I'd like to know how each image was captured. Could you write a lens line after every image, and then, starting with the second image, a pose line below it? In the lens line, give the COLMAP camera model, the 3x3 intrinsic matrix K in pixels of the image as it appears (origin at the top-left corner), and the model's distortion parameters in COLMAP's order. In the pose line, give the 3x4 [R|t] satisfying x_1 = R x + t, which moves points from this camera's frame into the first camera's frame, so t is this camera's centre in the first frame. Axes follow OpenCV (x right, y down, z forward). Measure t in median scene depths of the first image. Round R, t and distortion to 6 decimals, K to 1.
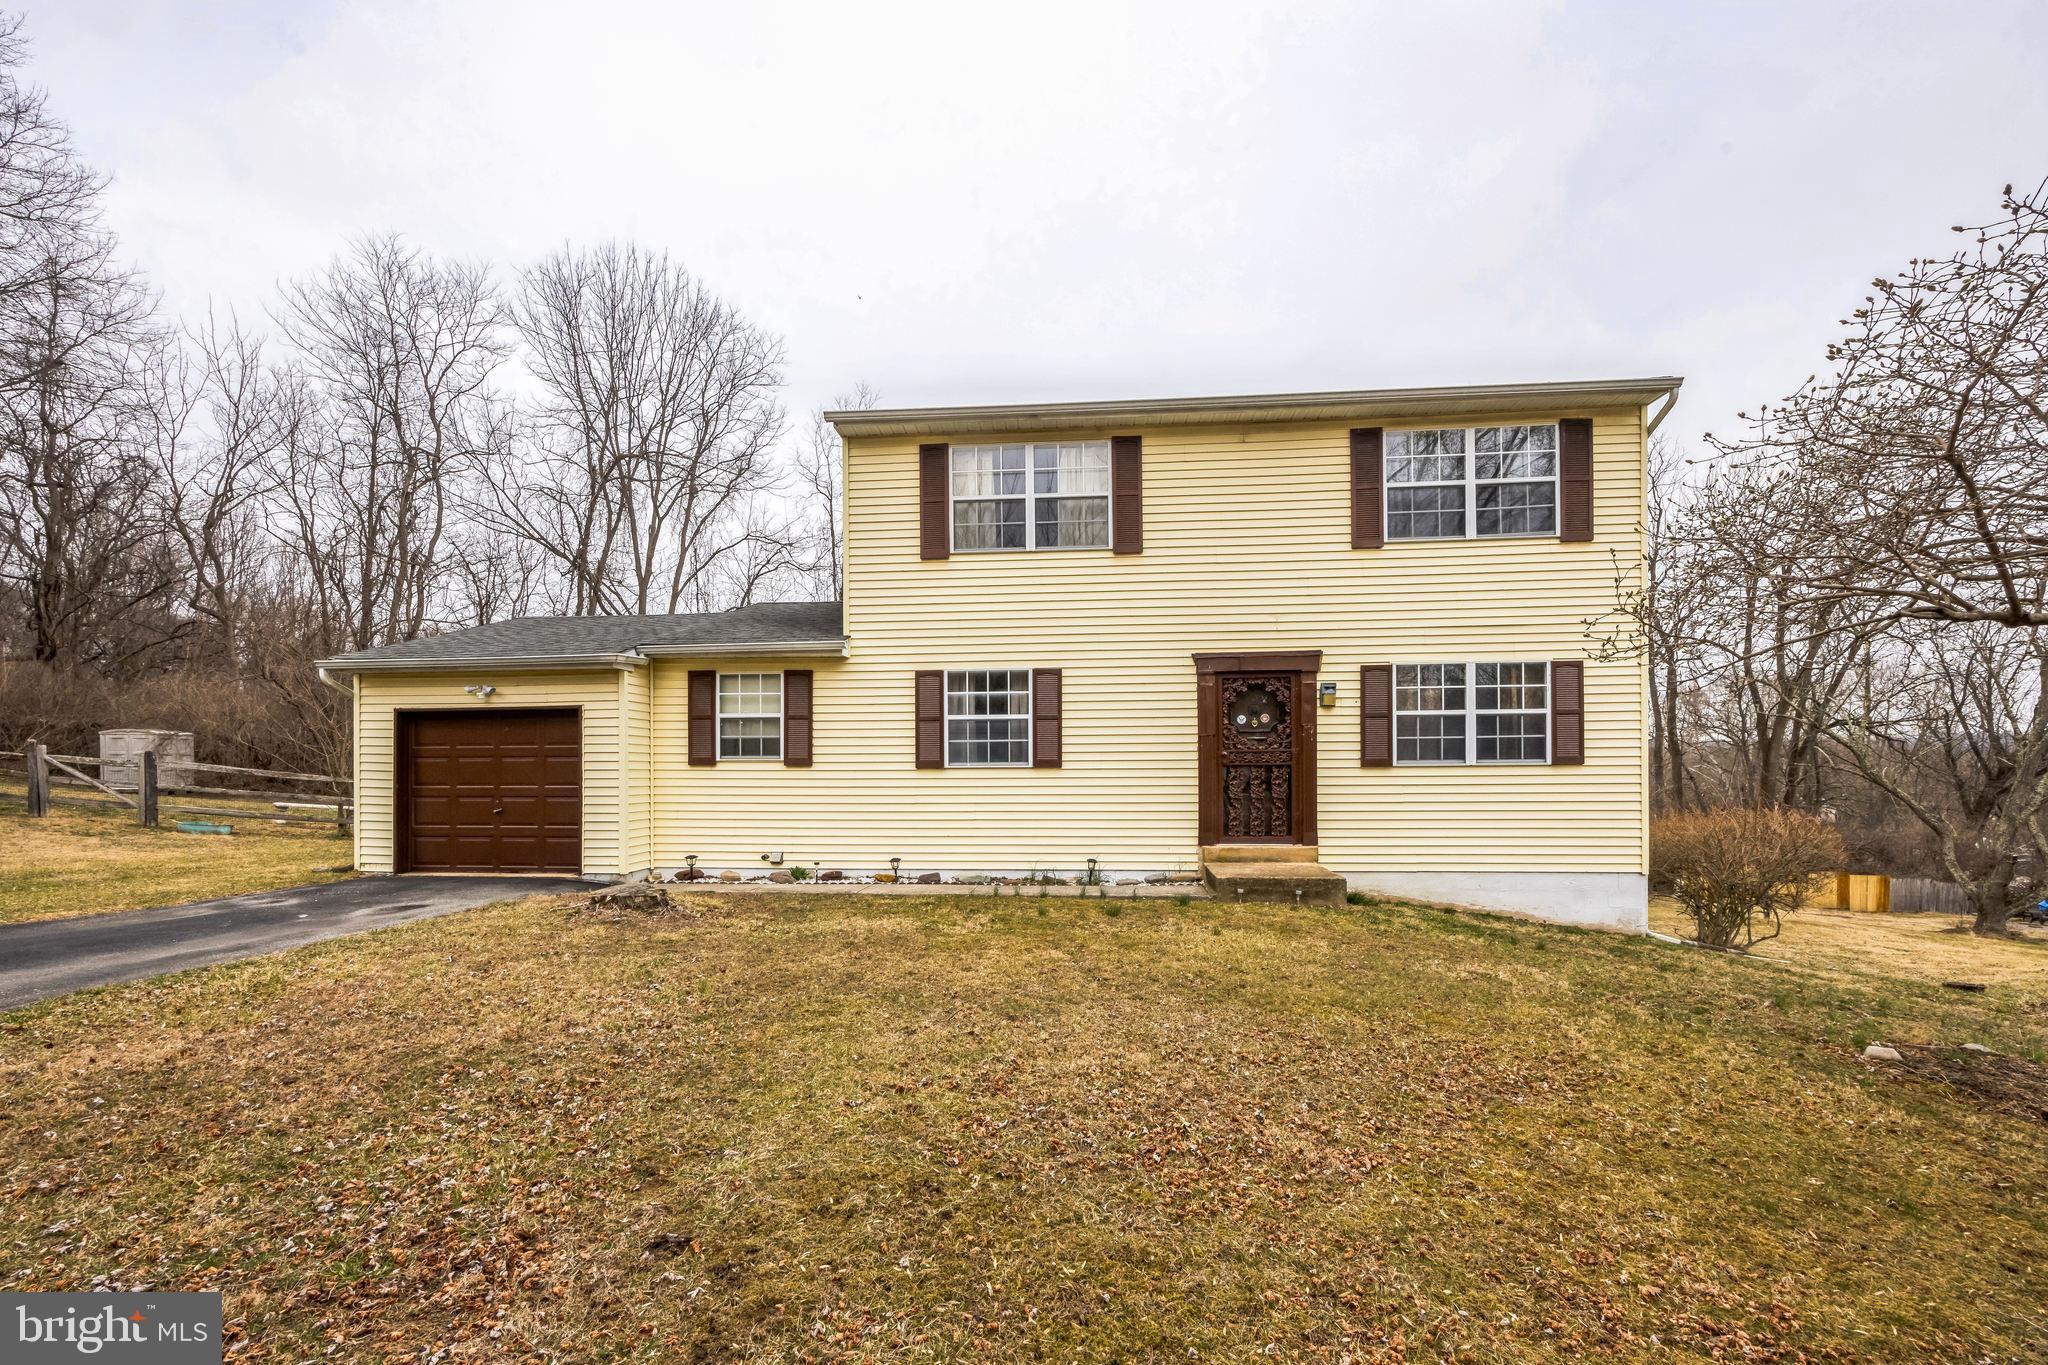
lens RADIAL K [[802.0, 0, 1023.6], [0, 802.0, 772.5], [0, 0, 1]] dist [-0.002033, -0.000102]
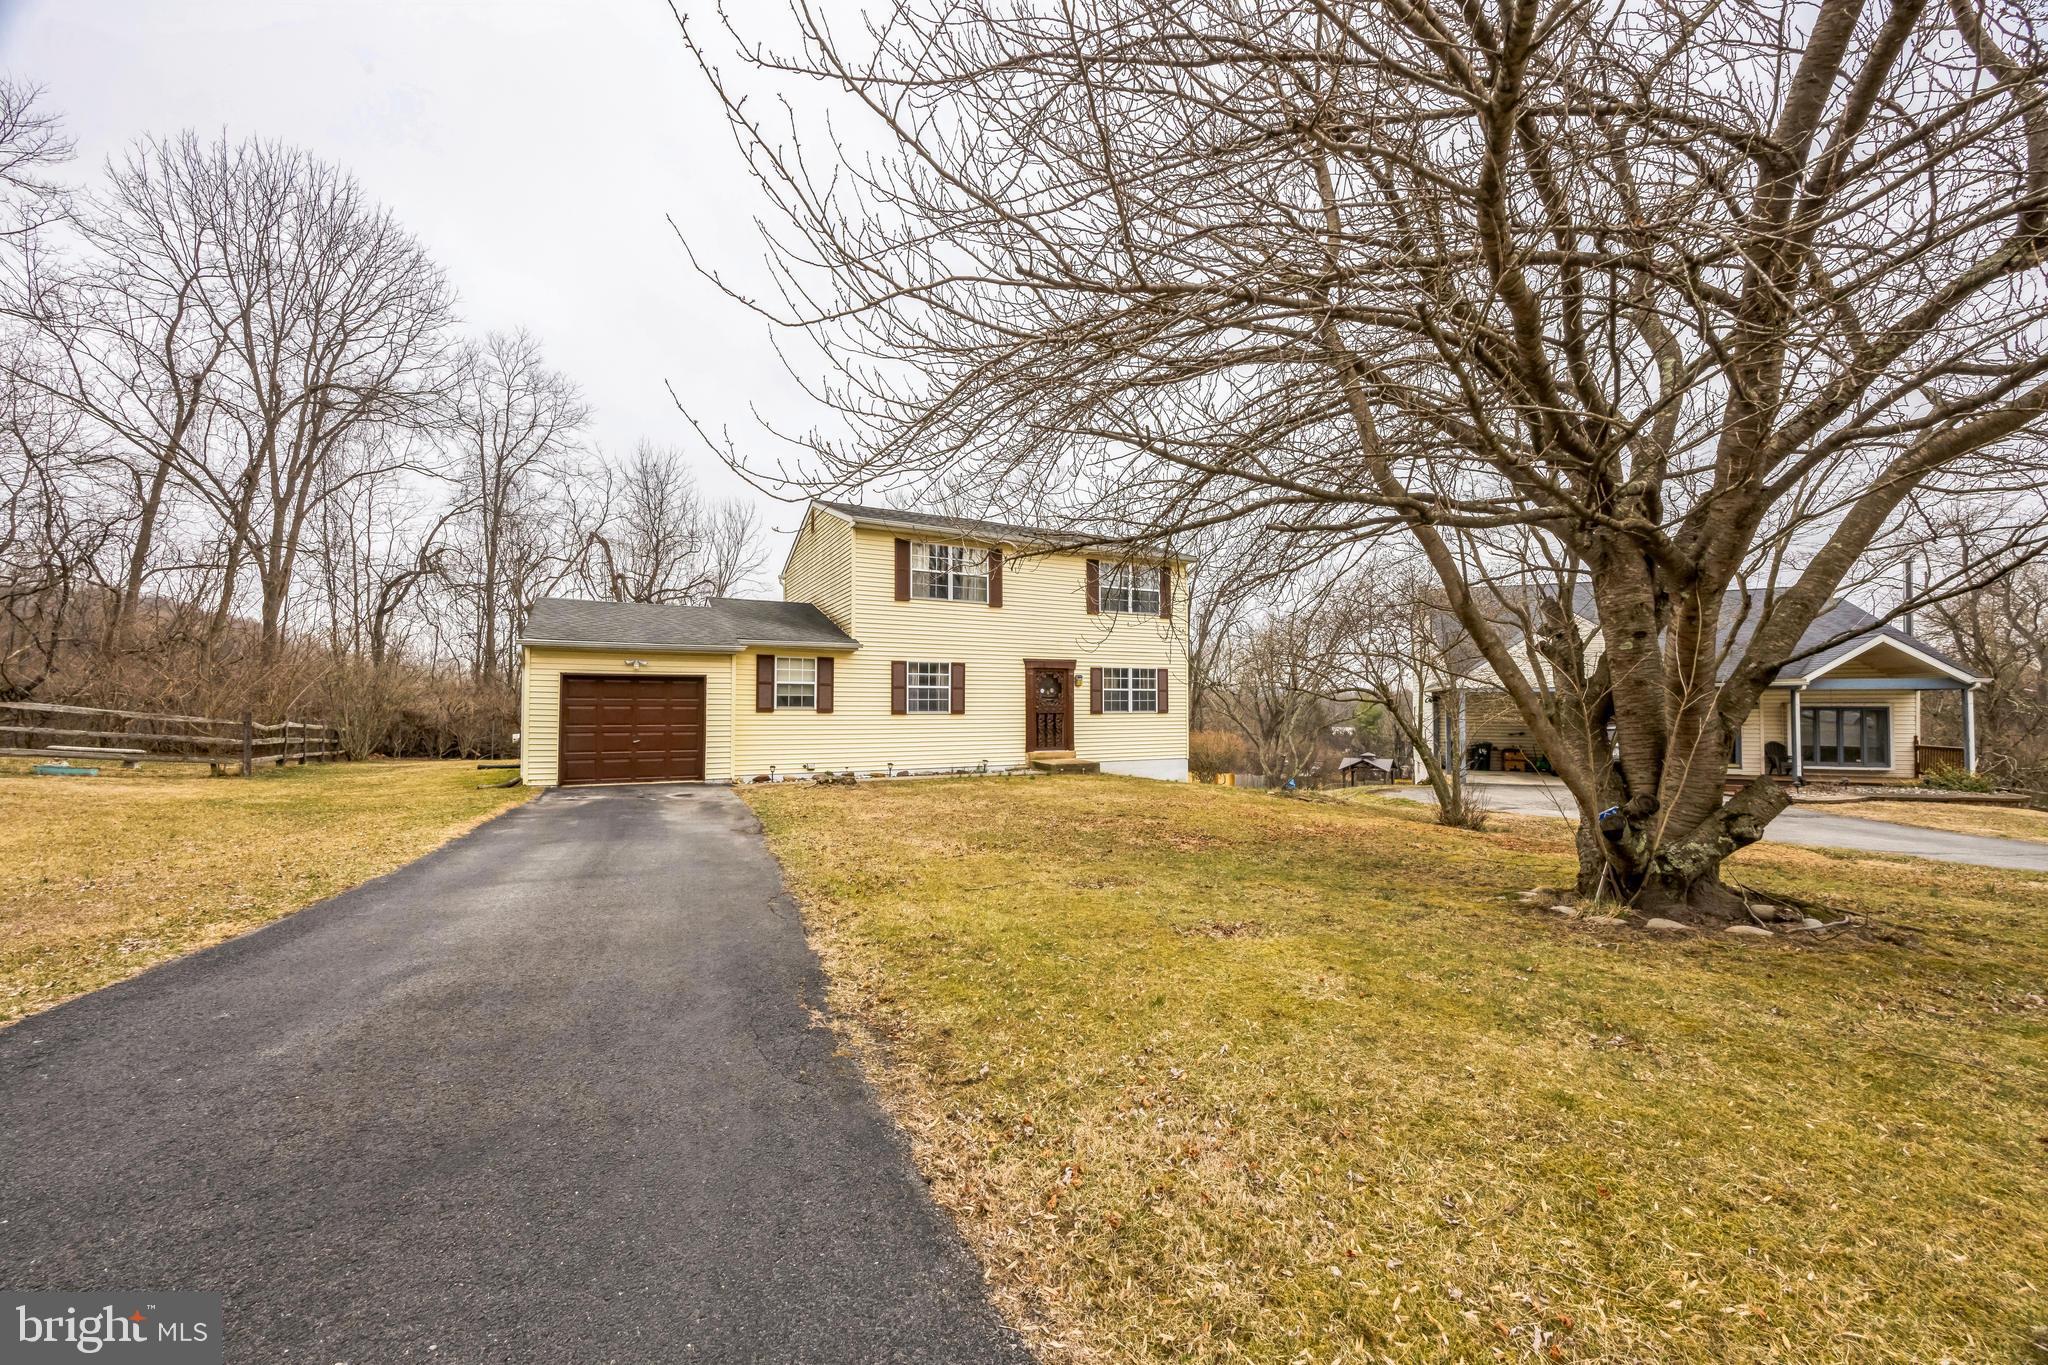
lens RADIAL K [[774.5, 0, 1012.6], [0, 774.5, 694.5], [0, 0, 1]] dist [-0.003162, -0.000375]
pose [[0.844599, 0.014837, 0.535193, -0.855640], [-0.002058, 0.999699, -0.024467, -0.007277], [-0.535395, 0.019564, 0.844375, -0.641927]]
